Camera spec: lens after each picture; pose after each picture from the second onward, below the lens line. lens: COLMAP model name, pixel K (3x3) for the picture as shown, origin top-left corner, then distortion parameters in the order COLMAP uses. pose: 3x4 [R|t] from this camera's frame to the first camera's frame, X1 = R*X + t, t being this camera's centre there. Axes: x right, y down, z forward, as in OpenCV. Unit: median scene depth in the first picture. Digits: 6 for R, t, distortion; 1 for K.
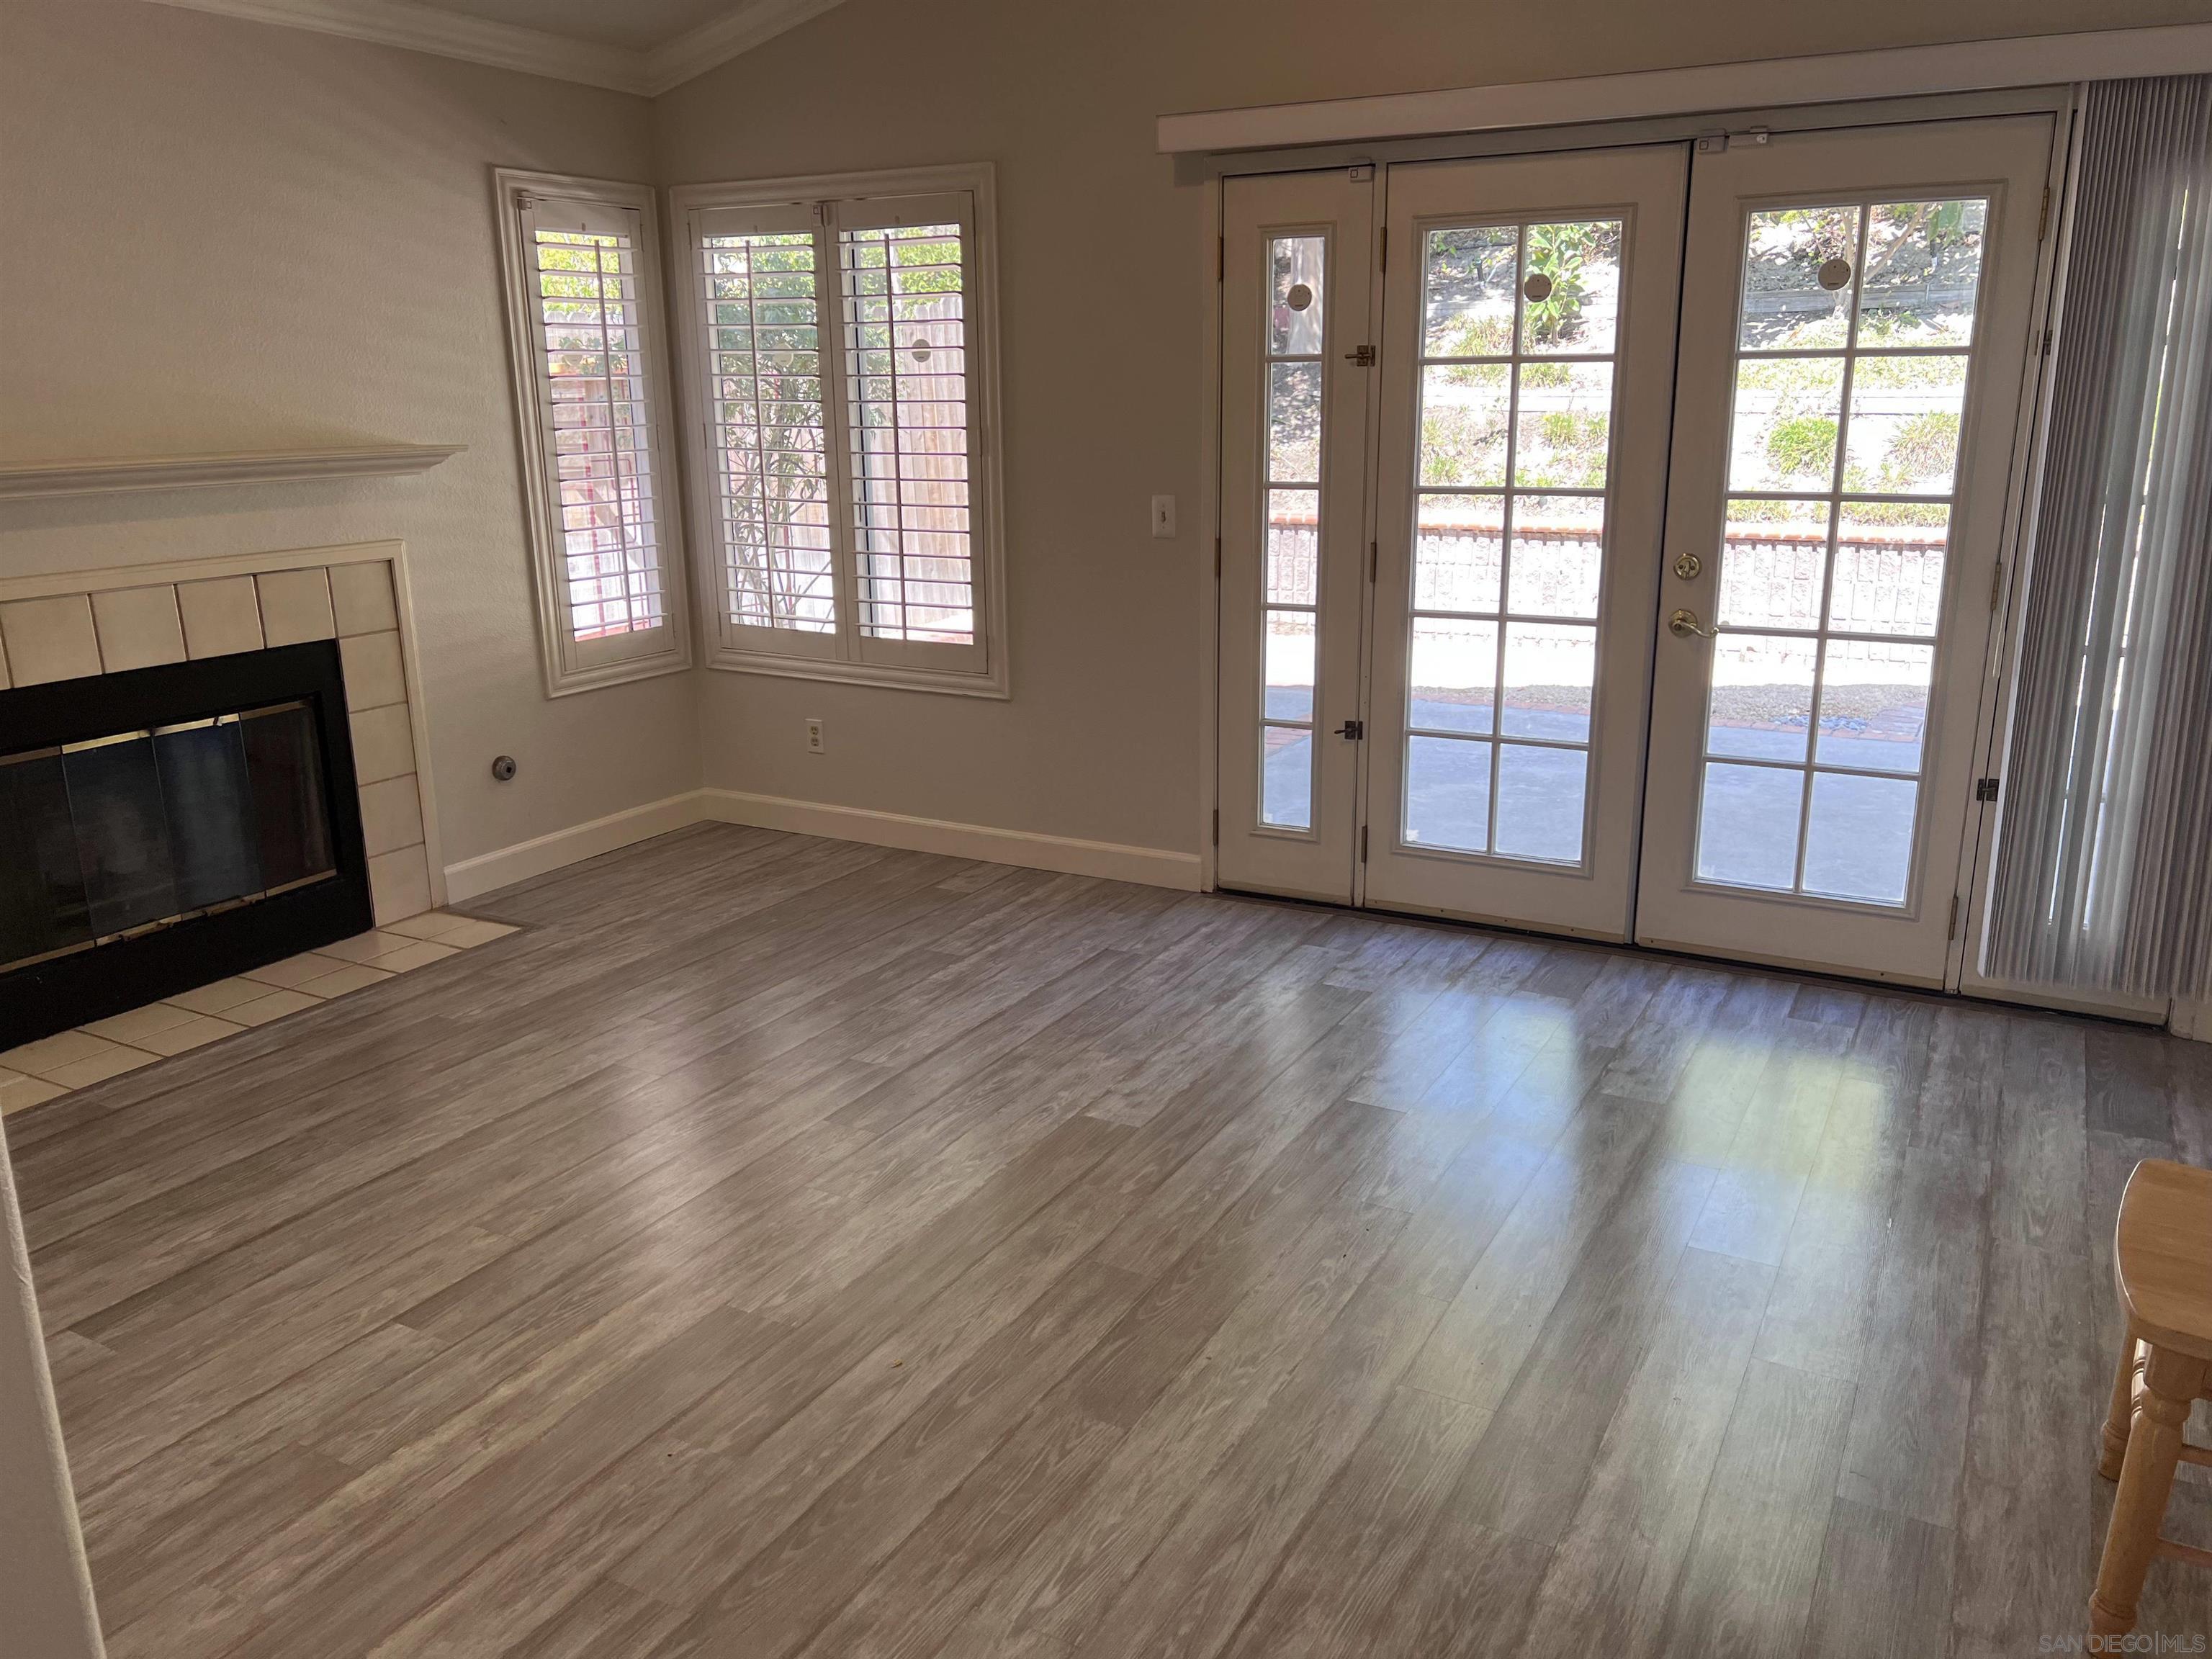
lens RADIAL K [[1661.3, 0, 1111.9], [0, 1661.3, 822.4], [0, 0, 1]] dist [0.045783, -0.051902]
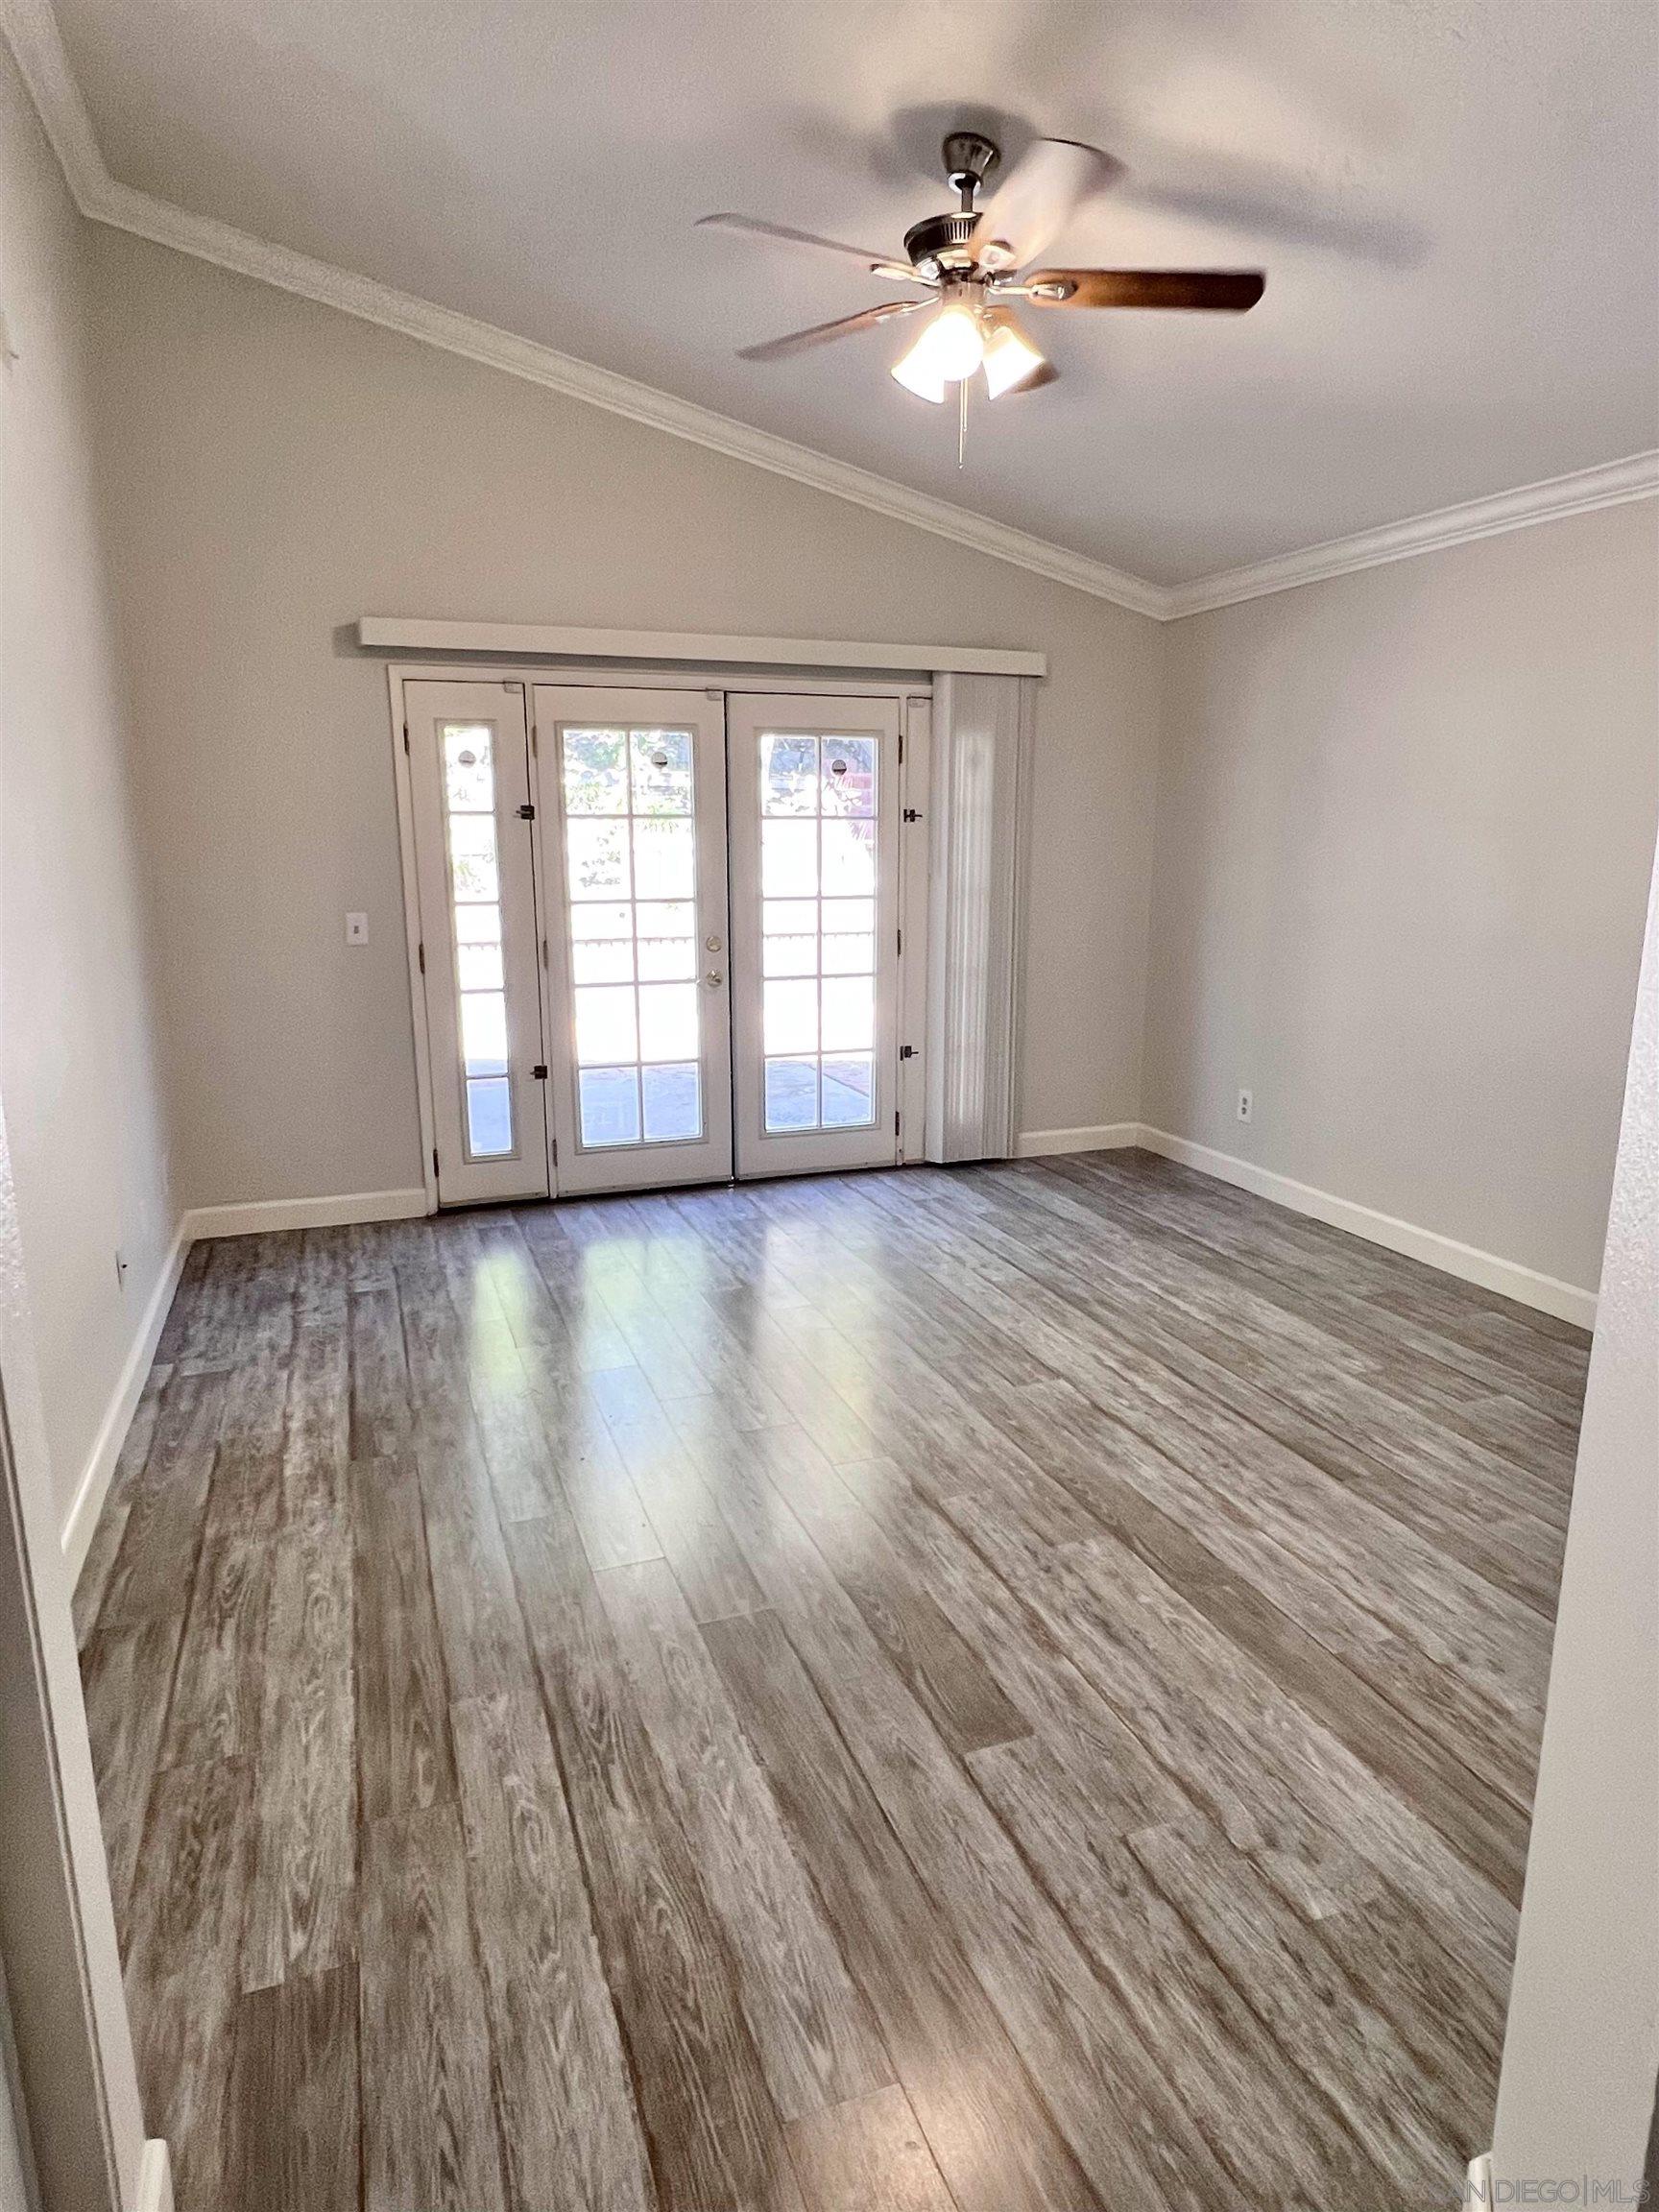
lens RADIAL K [[1277.5, 0, 829.8], [0, 1277.5, 1112.9], [0, 0, 1]] dist [-0.006290, 0.003275]
pose [[0.652667, -0.149079, 0.742833, -0.540434], [0.185771, 0.982010, 0.033858, -0.014629], [-0.734516, 0.115899, 0.668620, 0.106581]]
